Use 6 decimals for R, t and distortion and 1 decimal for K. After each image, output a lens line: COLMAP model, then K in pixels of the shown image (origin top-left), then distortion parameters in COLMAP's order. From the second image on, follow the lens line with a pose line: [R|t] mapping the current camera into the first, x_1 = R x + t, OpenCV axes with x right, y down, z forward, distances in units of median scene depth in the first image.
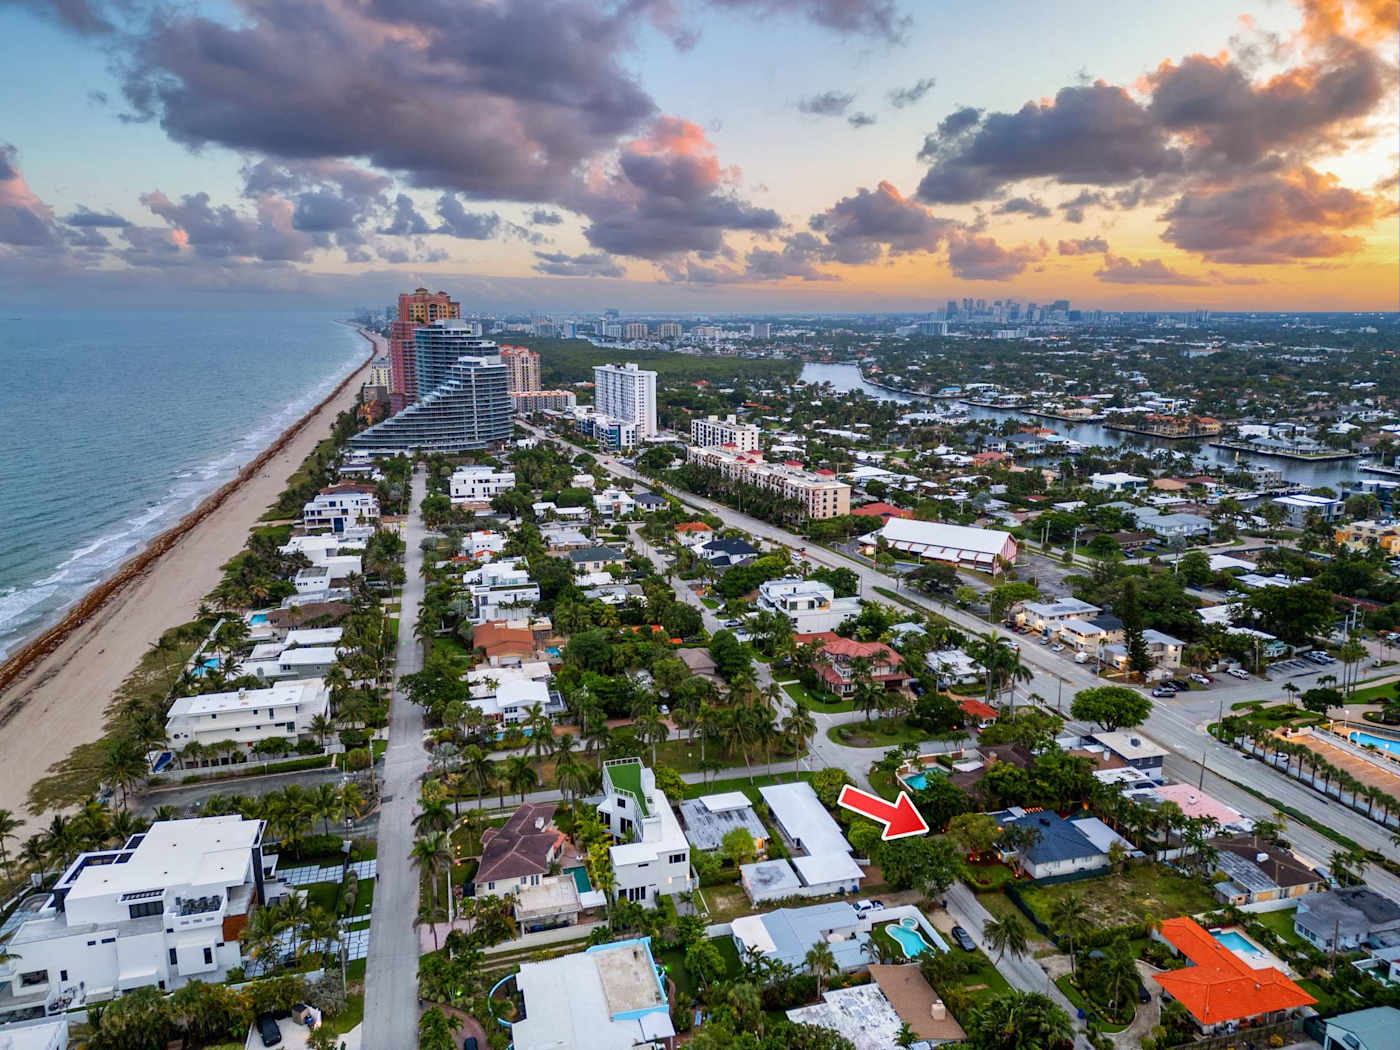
lens RADIAL K [[968.0, 0, 700.0], [0, 968.0, 525.0], [0, 0, 1]] dist [0.081751, -0.078051]
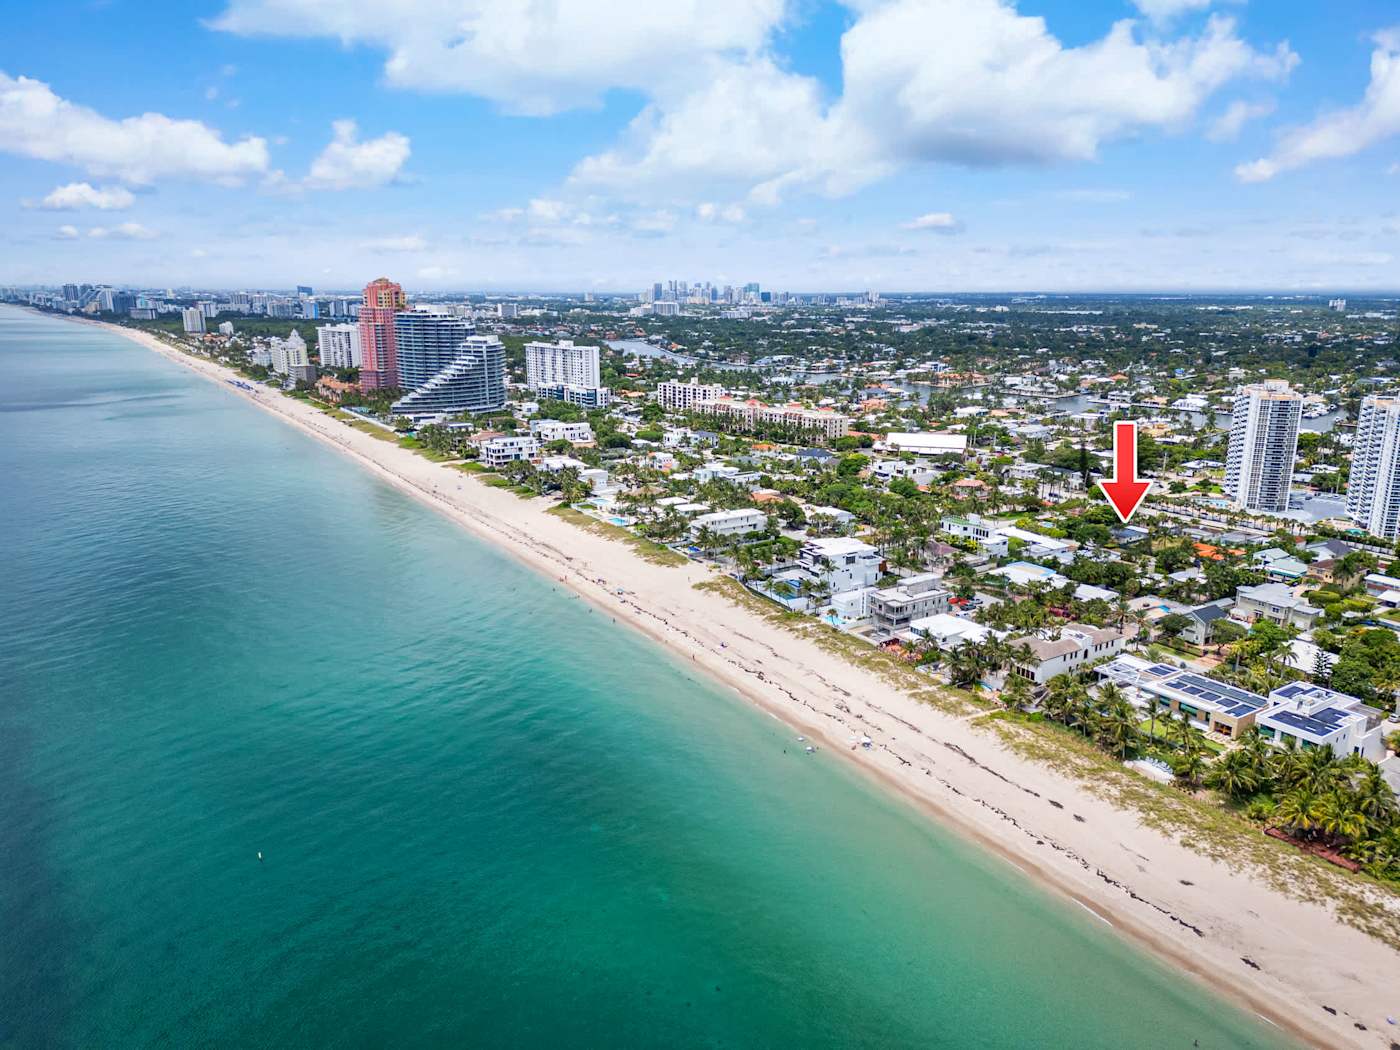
lens RADIAL K [[968.0, 0, 700.0], [0, 968.0, 525.0], [0, 0, 1]] dist [0.081751, -0.078051]
pose [[0.951629, -0.073204, 0.298400, -0.338211], [0.067260, 0.997280, 0.030156, 0.043124], [-0.299796, -0.008627, 0.953964, -0.241008]]
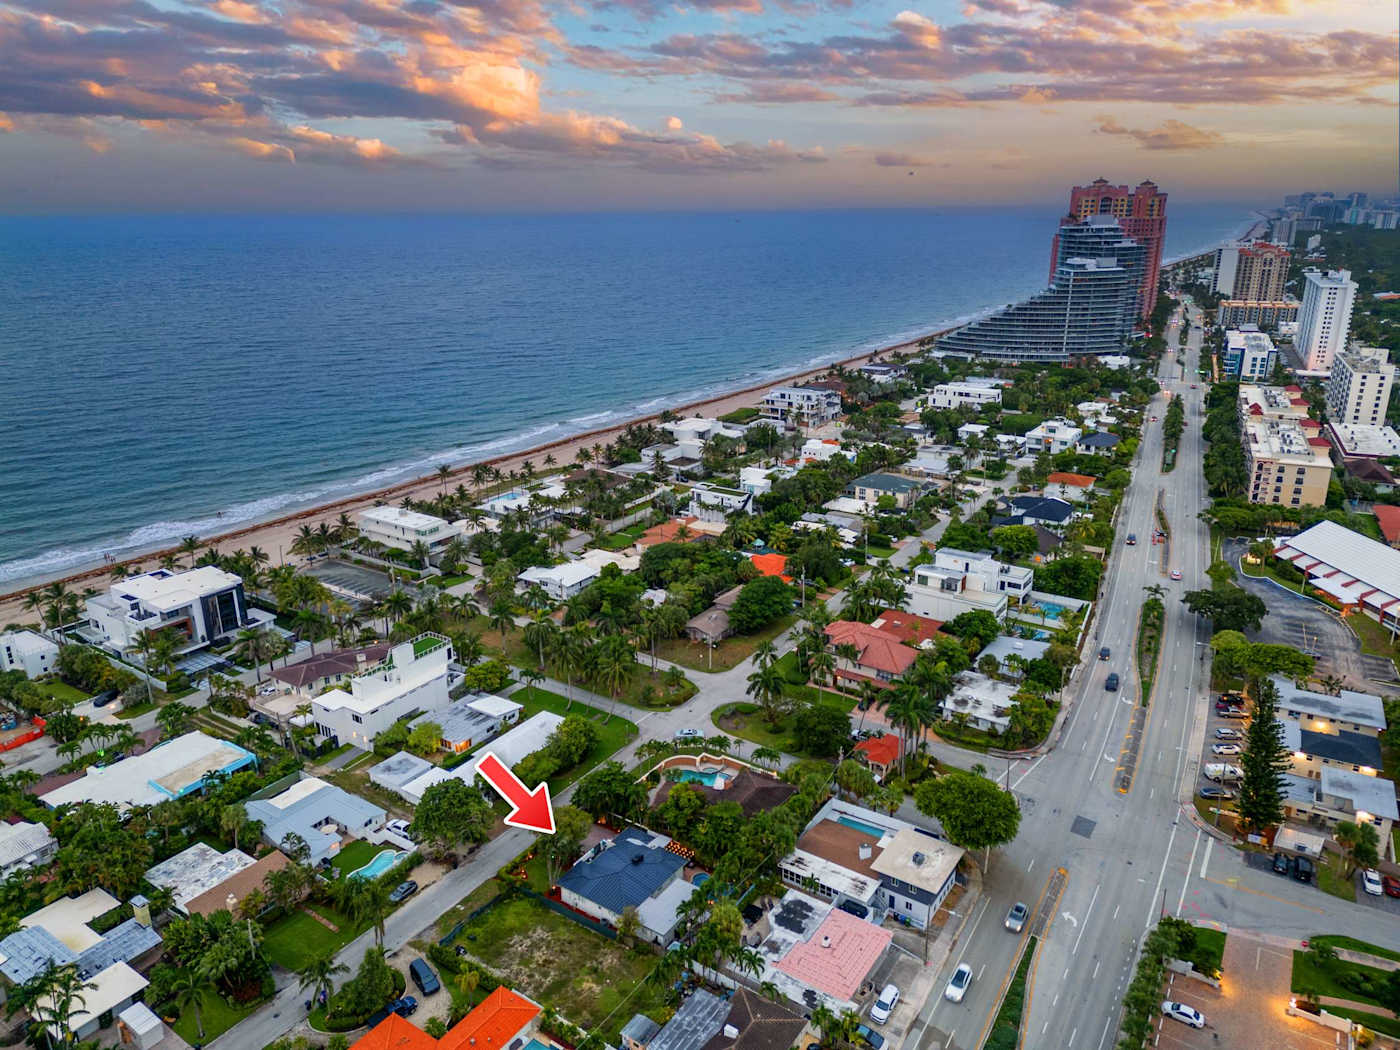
lens RADIAL K [[968.0, 0, 700.0], [0, 968.0, 525.0], [0, 0, 1]] dist [0.081751, -0.078051]
pose [[0.649137, 0.228309, -0.725601, 0.242159], [-0.152607, 0.973589, 0.169813, -0.031943], [0.745206, 0.000500, 0.666834, 0.128222]]
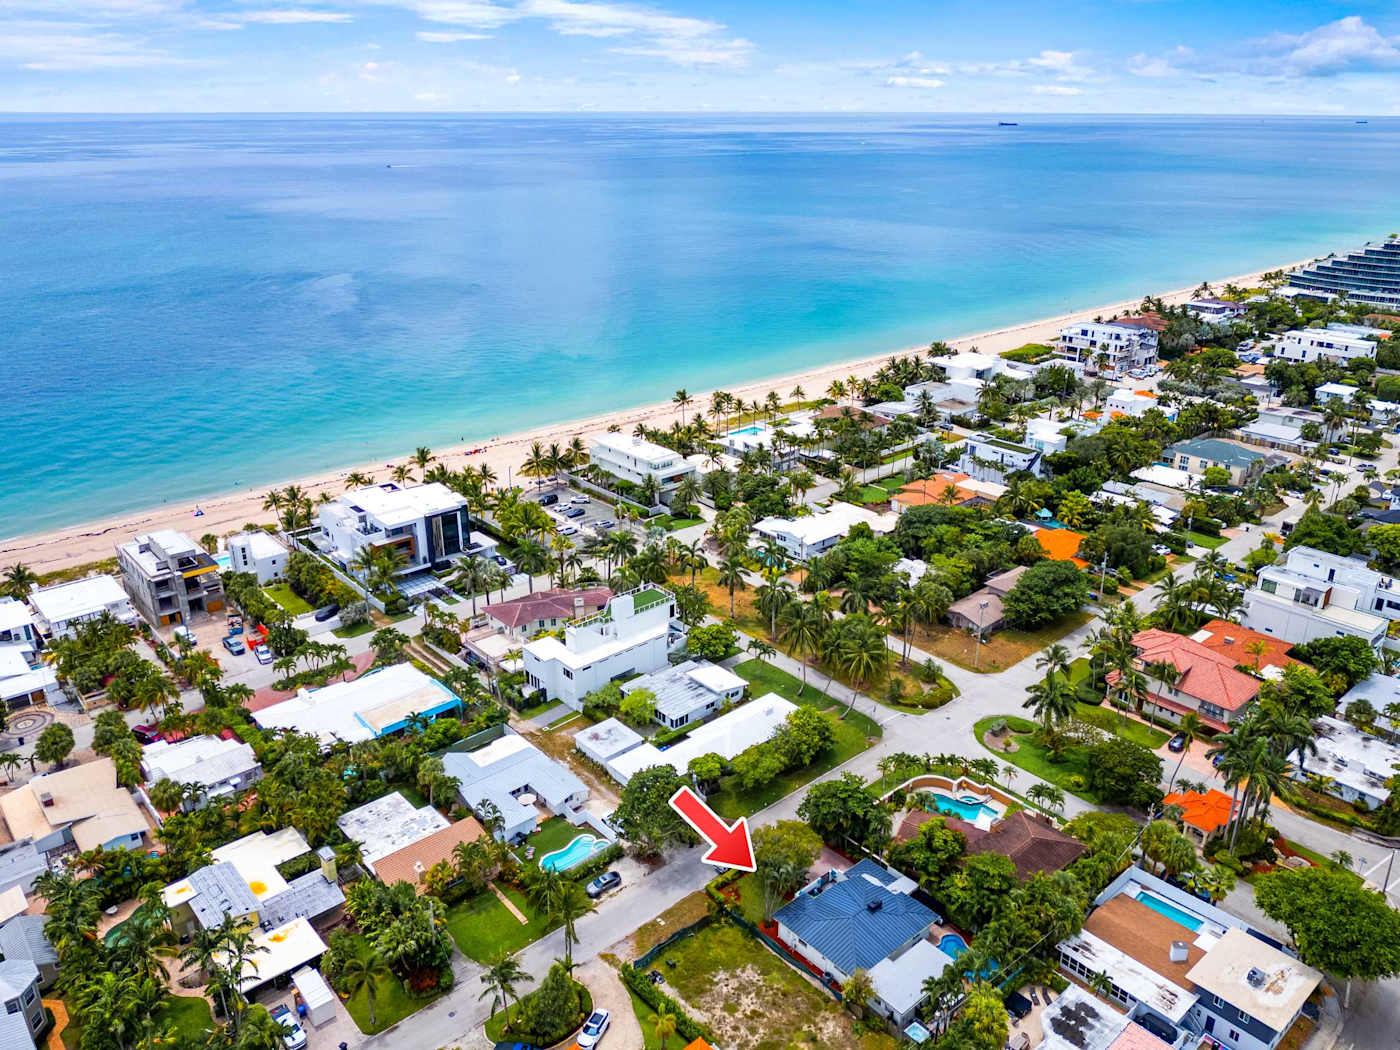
lens RADIAL K [[1027.4, 0, 699.5], [0, 1027.4, 550.5], [0, 0, 1]] dist [0.087566, -0.131685]
pose [[0.439430, 0.350315, -0.827152, 0.210721], [-0.193164, 0.936130, 0.293850, -0.029170], [0.877262, 0.030649, 0.479032, 0.143711]]
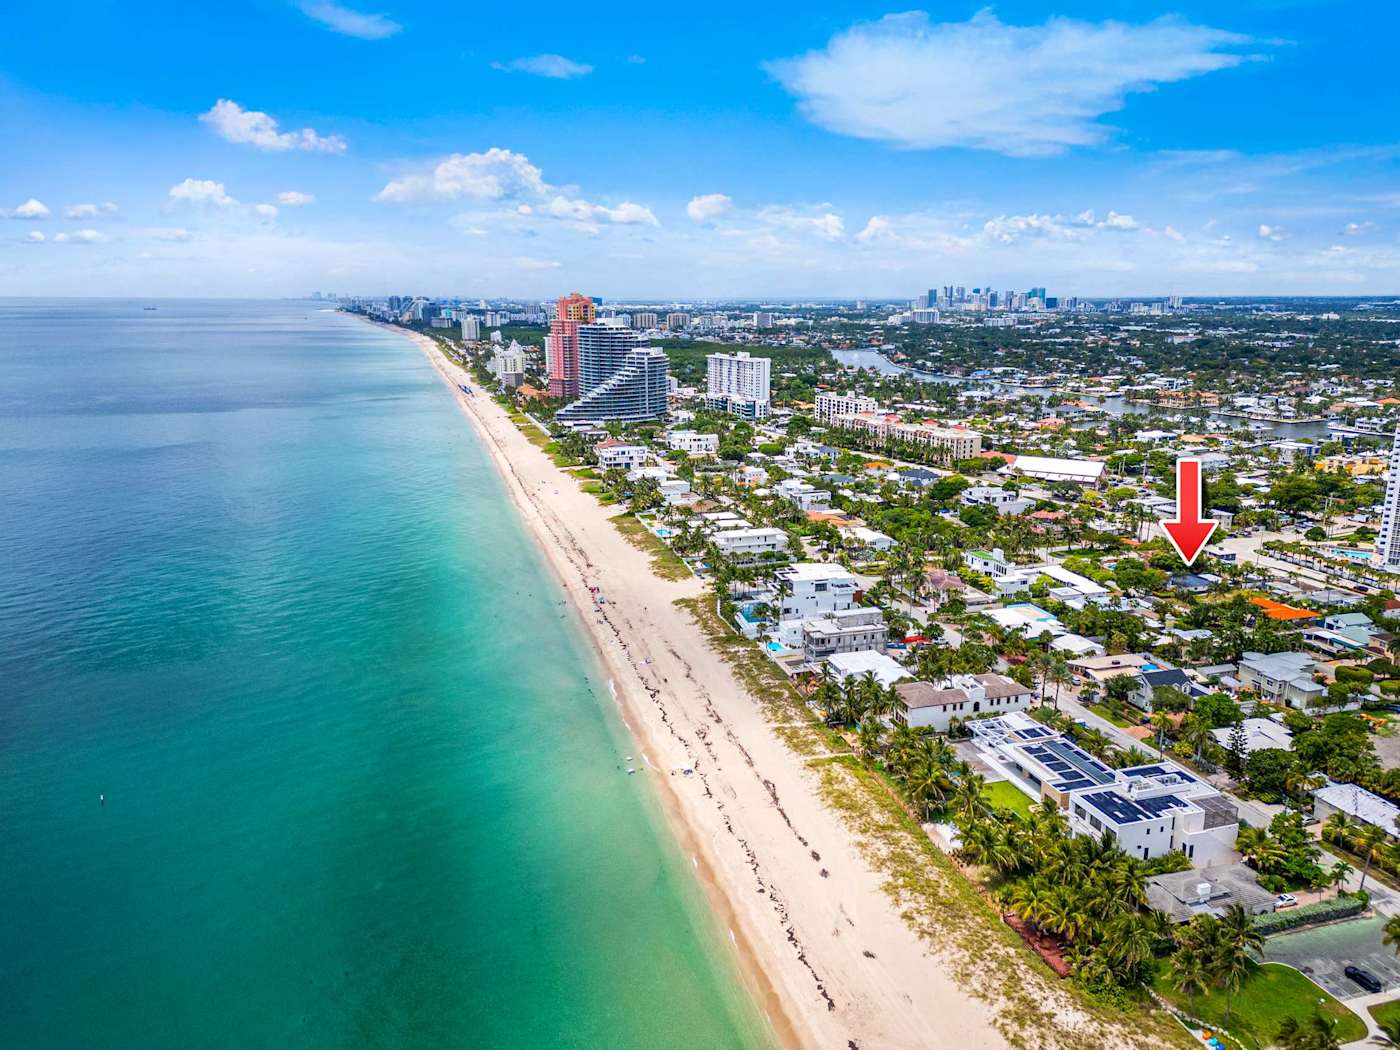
lens RADIAL K [[980.7, 0, 702.5], [0, 980.7, 511.2], [0, 0, 1]] dist [0.092560, -0.103401]
pose [[0.999419, -0.011059, 0.032238, -0.192106], [0.011179, 0.999931, -0.003567, 0.044440], [-0.032197, 0.003925, 0.999474, -0.277659]]
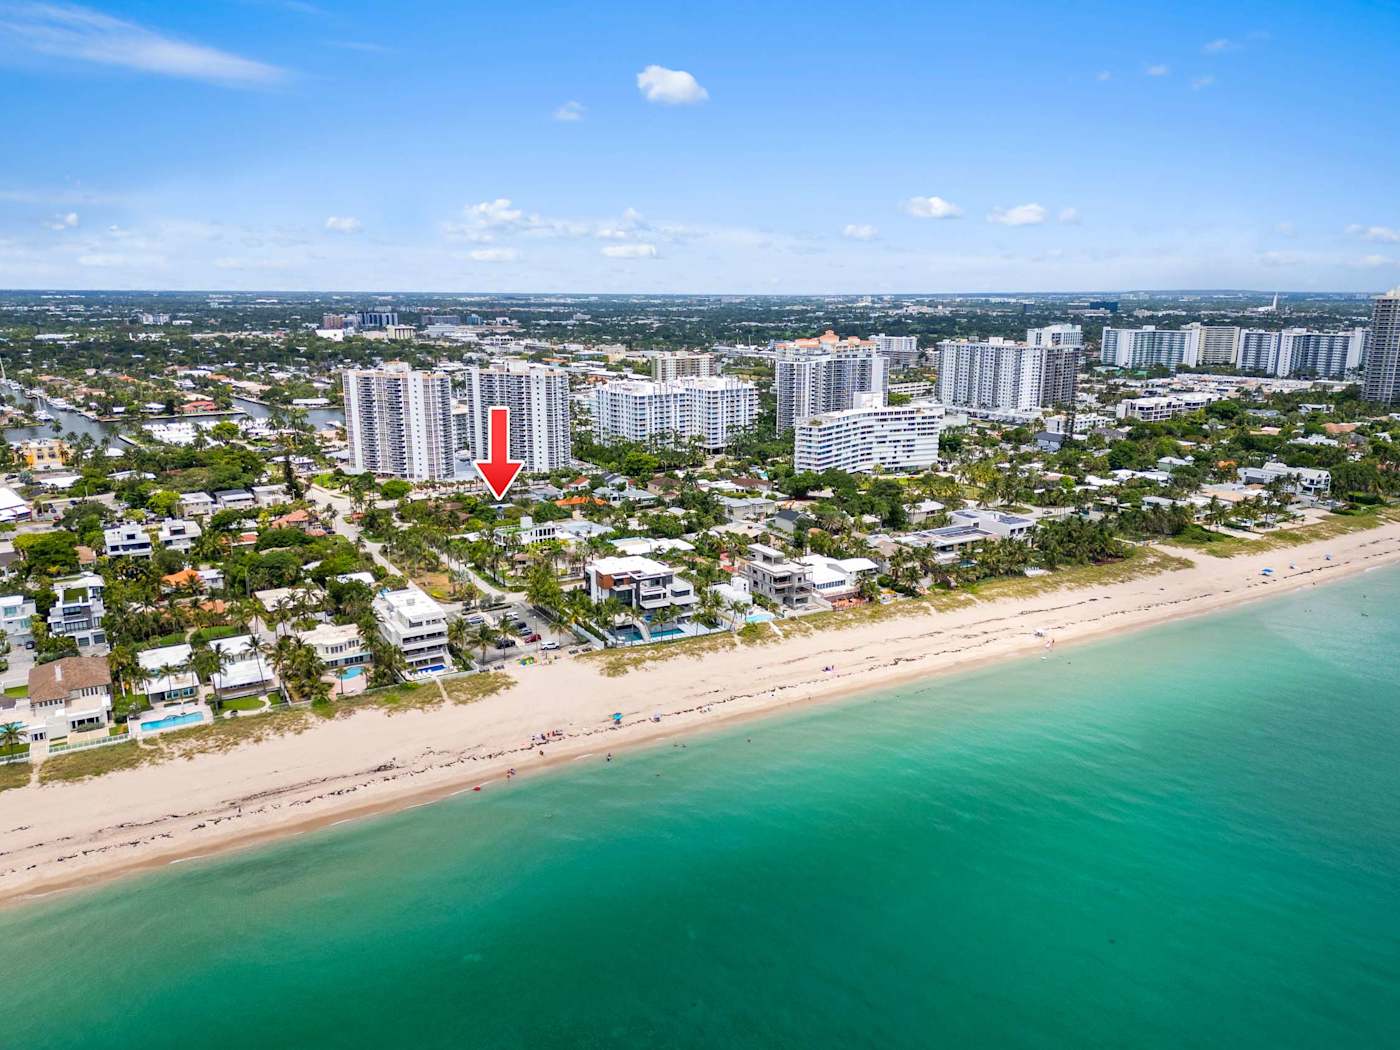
lens RADIAL K [[980.7, 0, 702.5], [0, 980.7, 511.2], [0, 0, 1]] dist [0.092560, -0.103401]
pose [[-0.260089, -0.213172, 0.941760, -0.541542], [0.208142, 0.940019, 0.270261, -0.062770], [-0.942884, 0.266312, -0.200118, 0.273512]]
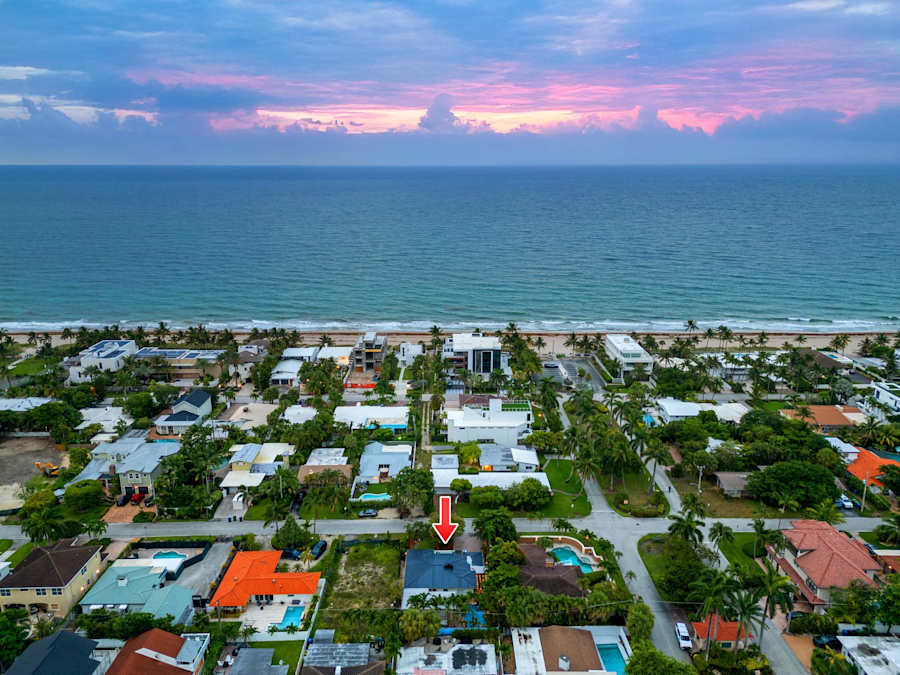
lens RADIAL K [[630.4, 0, 451.6], [0, 630.4, 328.6], [0, 0, 1]] dist [0.092560, -0.103401]
pose [[-0.253674, 0.245595, -0.935592, 0.265055], [-0.207557, 0.930881, 0.300634, -0.053285], [0.944759, 0.270452, -0.185165, 0.281143]]
